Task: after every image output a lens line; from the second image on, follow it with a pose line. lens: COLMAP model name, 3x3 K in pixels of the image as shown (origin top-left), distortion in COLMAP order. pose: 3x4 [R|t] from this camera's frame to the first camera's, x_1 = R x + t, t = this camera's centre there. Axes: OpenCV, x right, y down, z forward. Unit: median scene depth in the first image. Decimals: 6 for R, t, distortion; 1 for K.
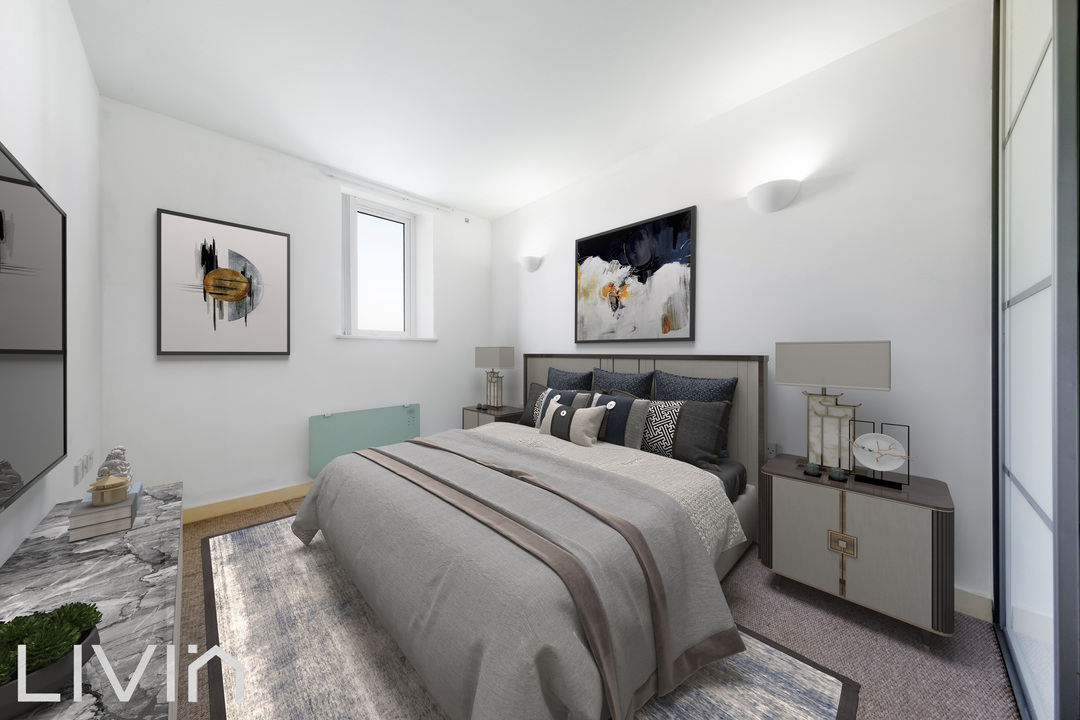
lens RADIAL K [[347.4, 0, 540.0], [0, 347.4, 360.0], [0, 0, 1]] dist [0.010428, 0.000049]
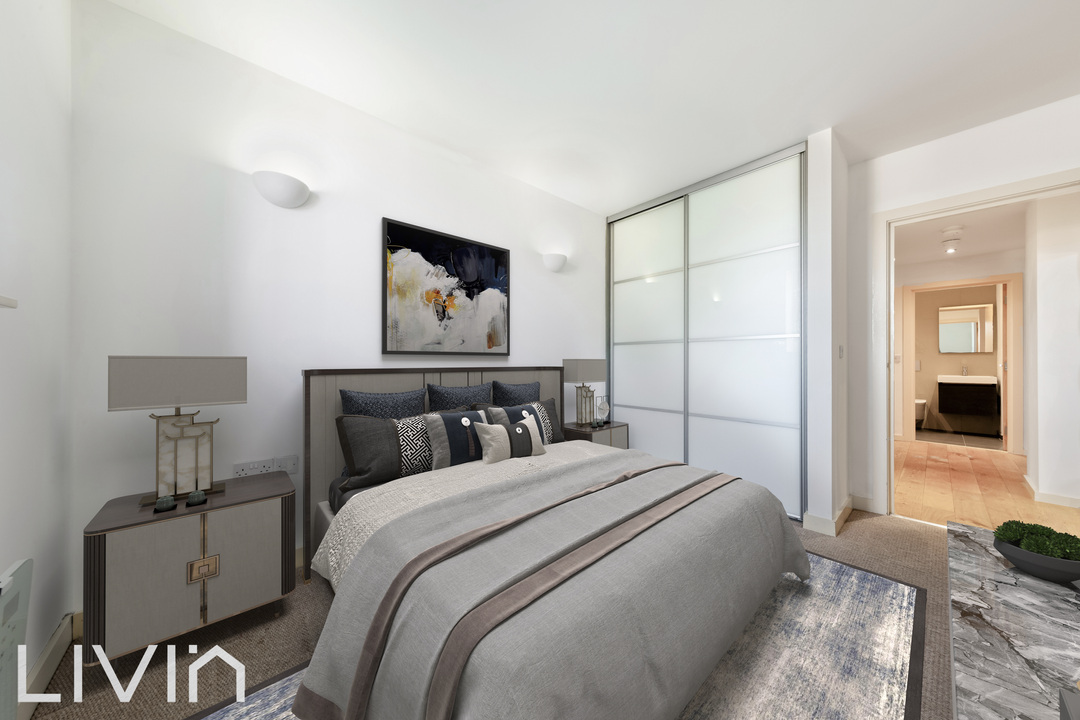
lens RADIAL K [[349.2, 0, 540.0], [0, 349.2, 360.0], [0, 0, 1]] dist [-0.008761, -0.000117]
pose [[0.070097, 0.011370, 0.997475, -0.713086], [0.031349, 0.999416, -0.013596, -0.017274], [-0.997047, 0.032223, 0.069700, 0.706615]]
